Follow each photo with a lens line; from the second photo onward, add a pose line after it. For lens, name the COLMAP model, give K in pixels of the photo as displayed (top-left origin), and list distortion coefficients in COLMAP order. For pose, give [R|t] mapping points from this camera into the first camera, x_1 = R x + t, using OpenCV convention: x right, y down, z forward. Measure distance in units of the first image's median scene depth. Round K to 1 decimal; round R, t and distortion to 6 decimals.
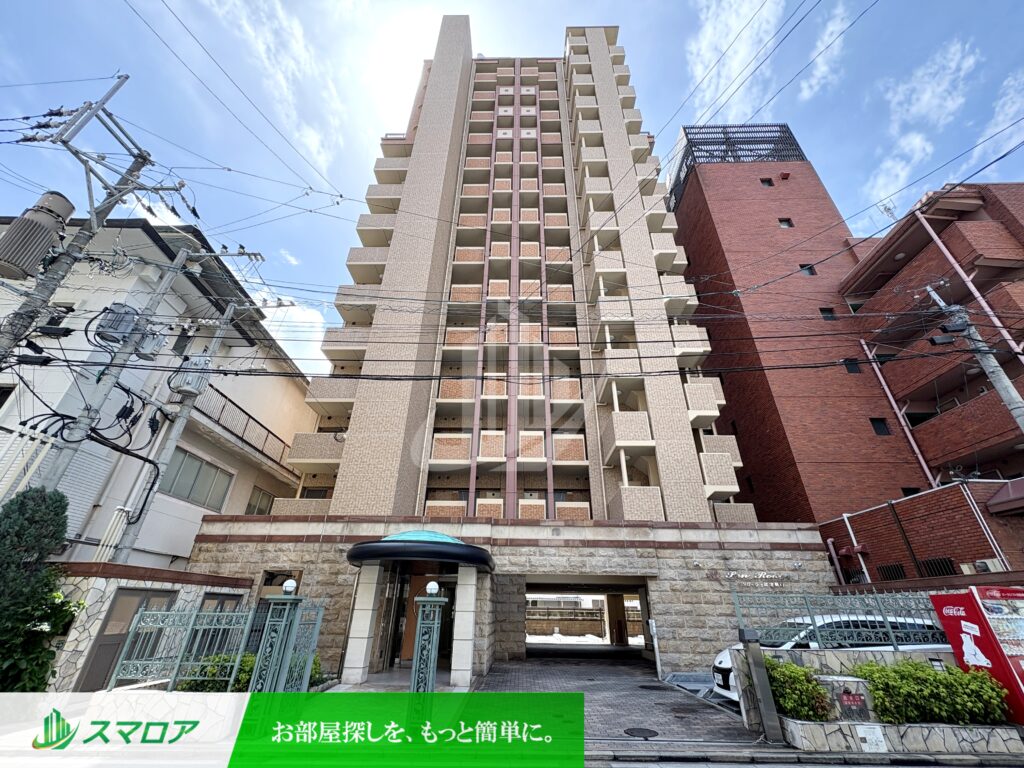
lens RADIAL K [[406.9, 0, 511.9], [0, 406.9, 383.1], [0, 0, 1]] dist [0.000590, -0.000055]
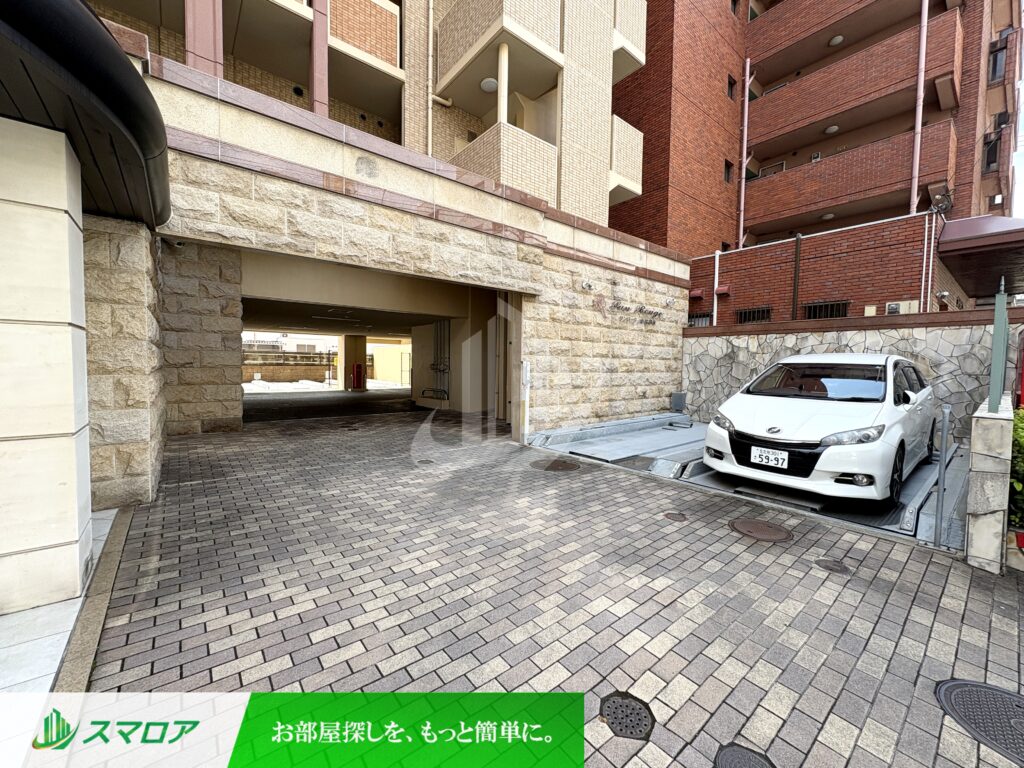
lens RADIAL K [[406.9, 0, 511.9], [0, 406.9, 383.1], [0, 0, 1]] dist [0.000590, -0.000055]
pose [[0.762624, -0.032433, 0.646028, -0.046311], [-0.321898, 0.847260, 0.422531, 0.346473], [-0.561057, -0.530188, 0.635701, 0.587618]]
